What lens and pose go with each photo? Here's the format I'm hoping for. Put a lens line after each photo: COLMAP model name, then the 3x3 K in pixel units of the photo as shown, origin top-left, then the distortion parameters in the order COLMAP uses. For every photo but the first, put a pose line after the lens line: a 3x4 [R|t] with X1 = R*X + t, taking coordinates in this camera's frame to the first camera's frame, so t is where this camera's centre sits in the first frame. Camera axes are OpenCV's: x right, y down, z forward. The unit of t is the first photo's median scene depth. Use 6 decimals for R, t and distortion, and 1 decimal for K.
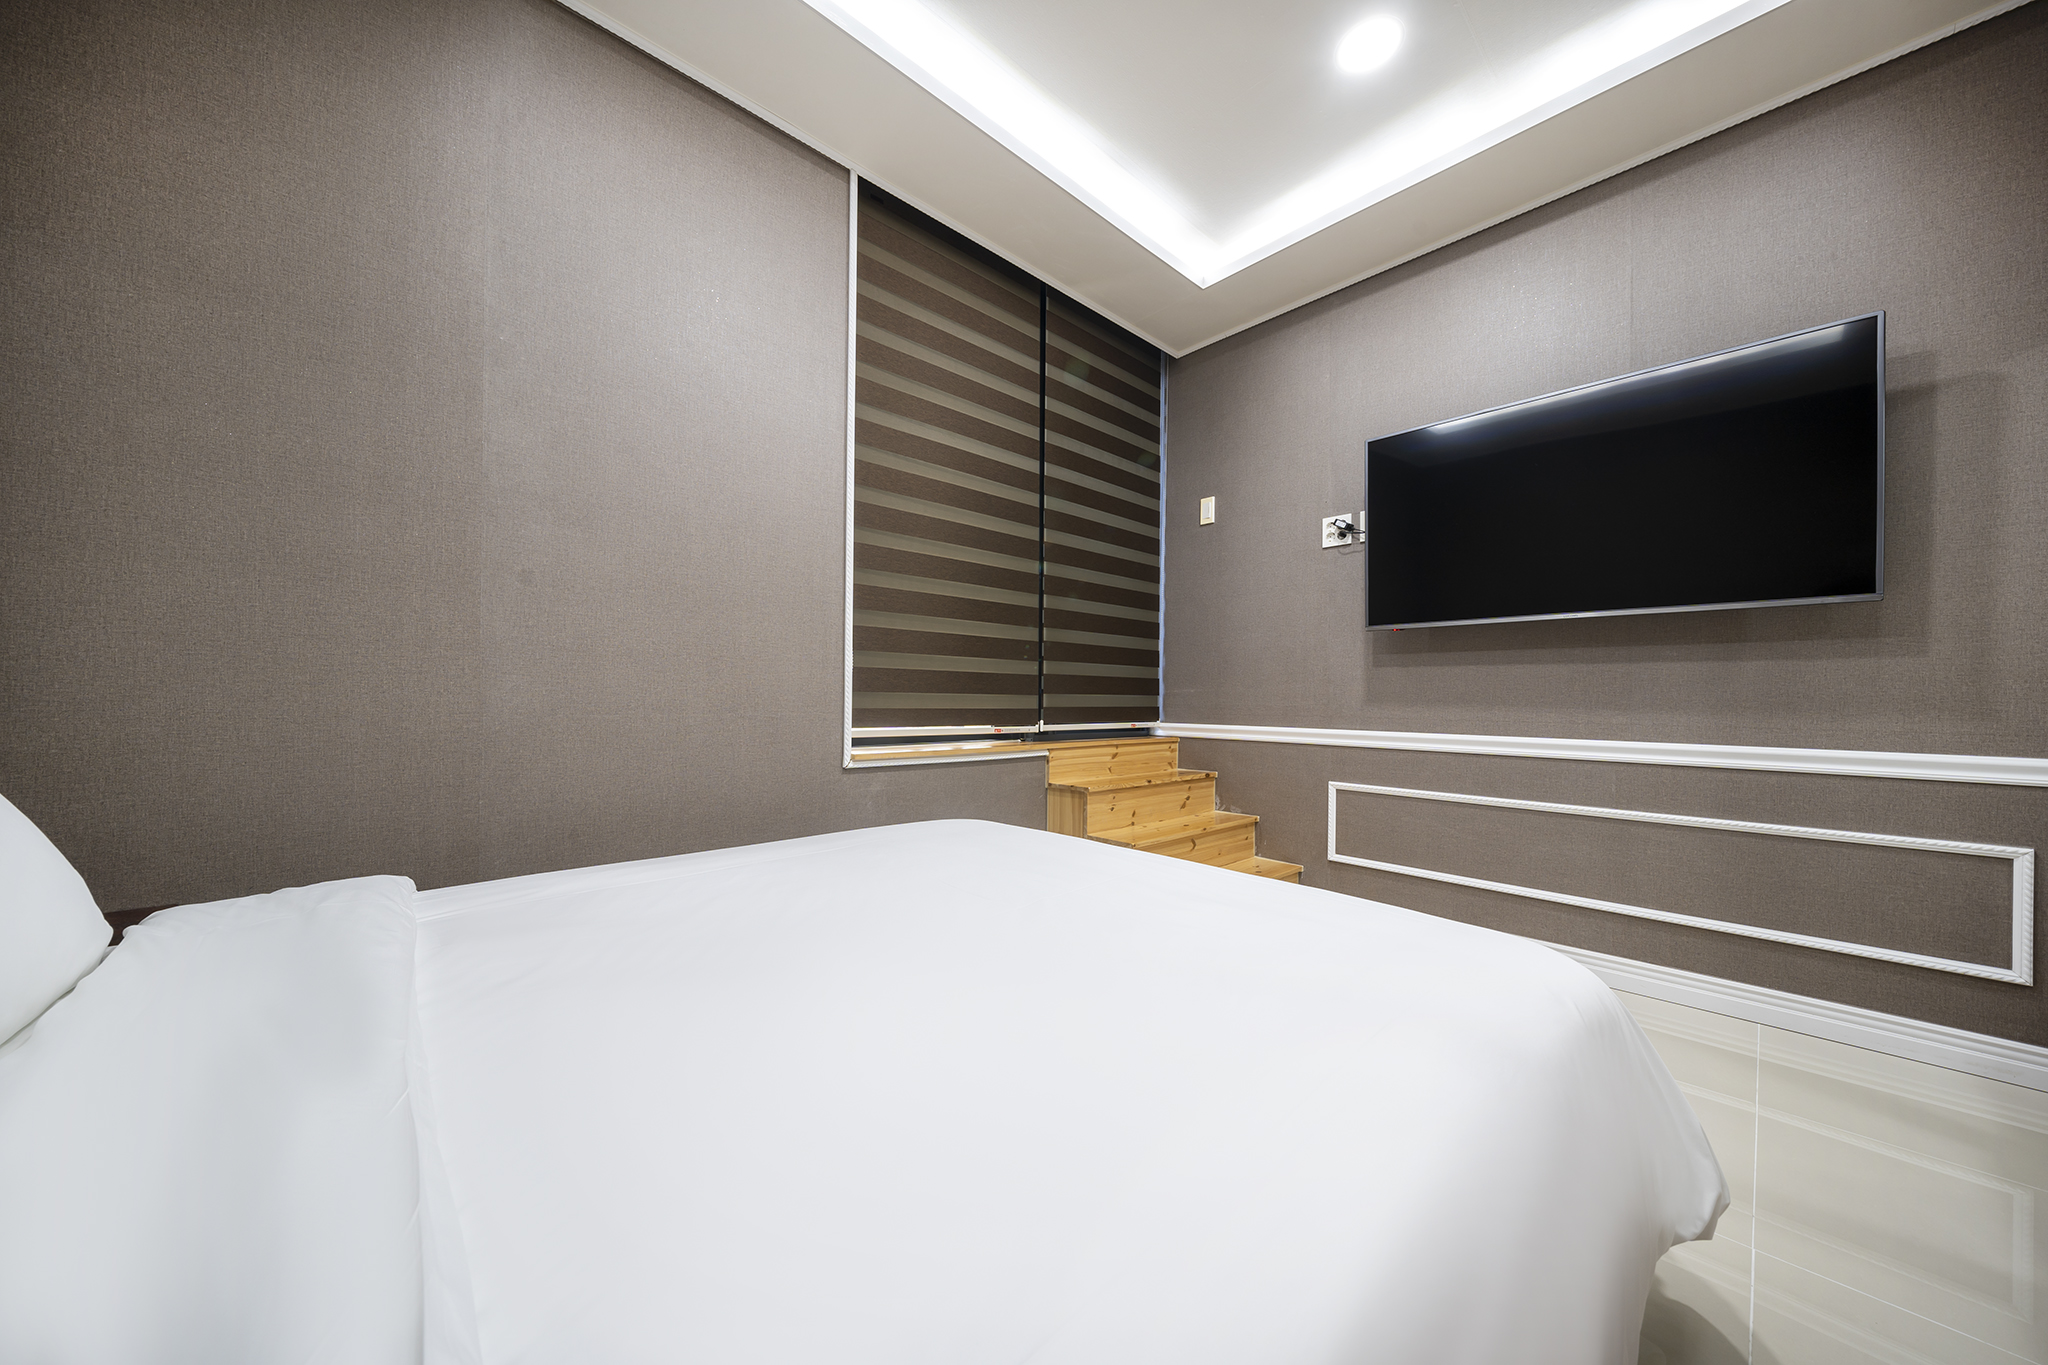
lens RADIAL K [[728.6, 0, 997.8], [0, 728.6, 695.3], [0, 0, 1]] dist [-0.000918, -0.000047]
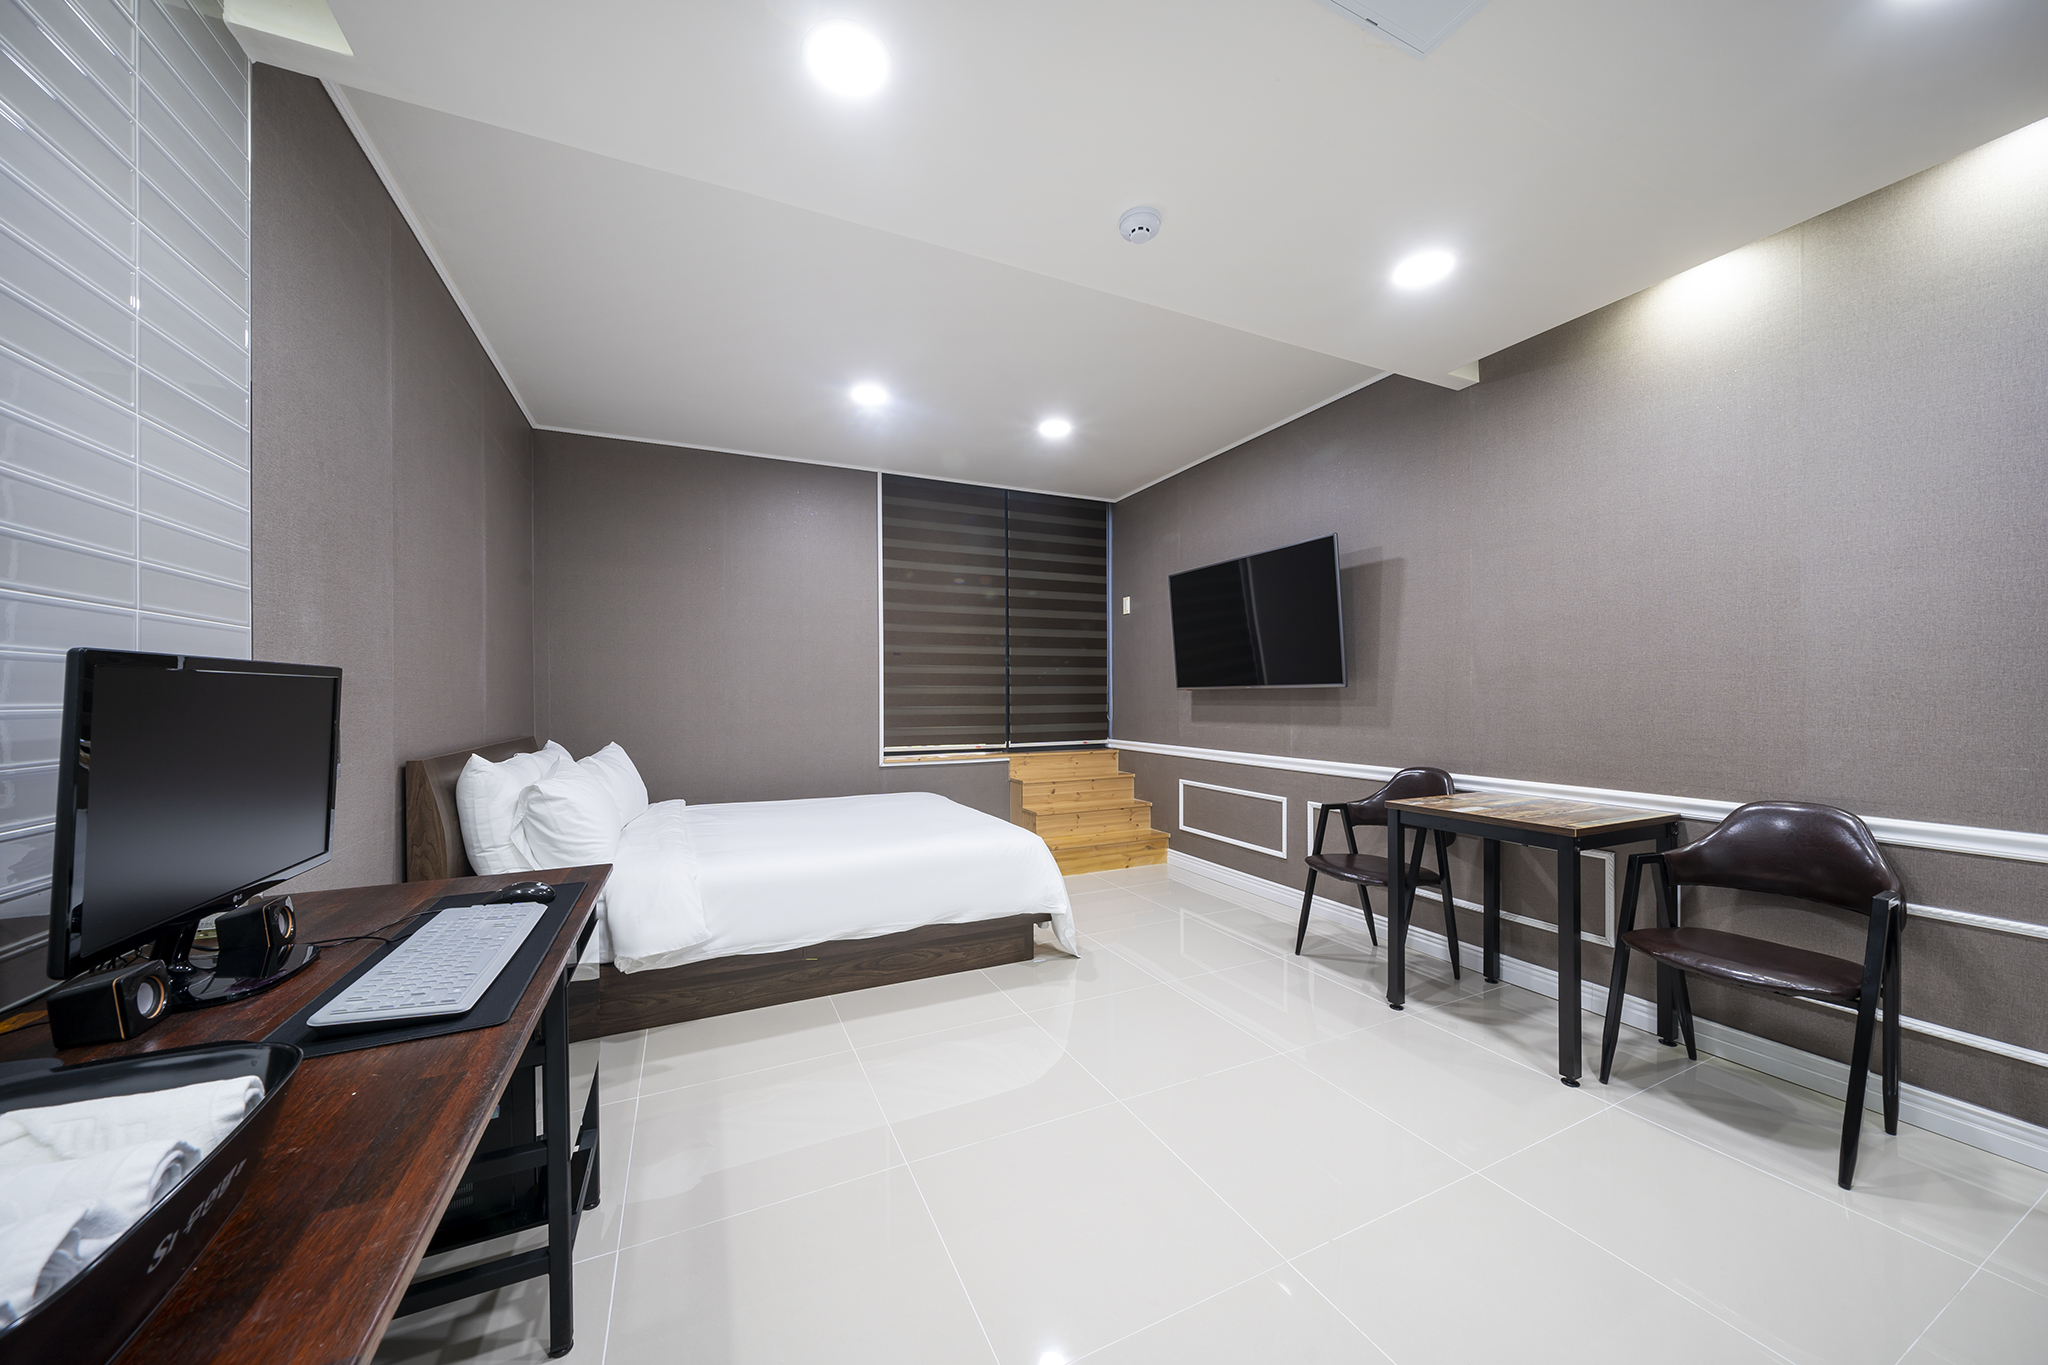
lens RADIAL K [[700.6, 0, 1019.6], [0, 700.6, 691.6], [0, 0, 1]] dist [-0.000517, -0.000015]
pose [[0.951499, -0.018639, -0.307088, 0.602742], [0.017181, 0.999825, -0.007452, -0.069650], [0.307173, 0.001815, 0.951652, -0.575582]]
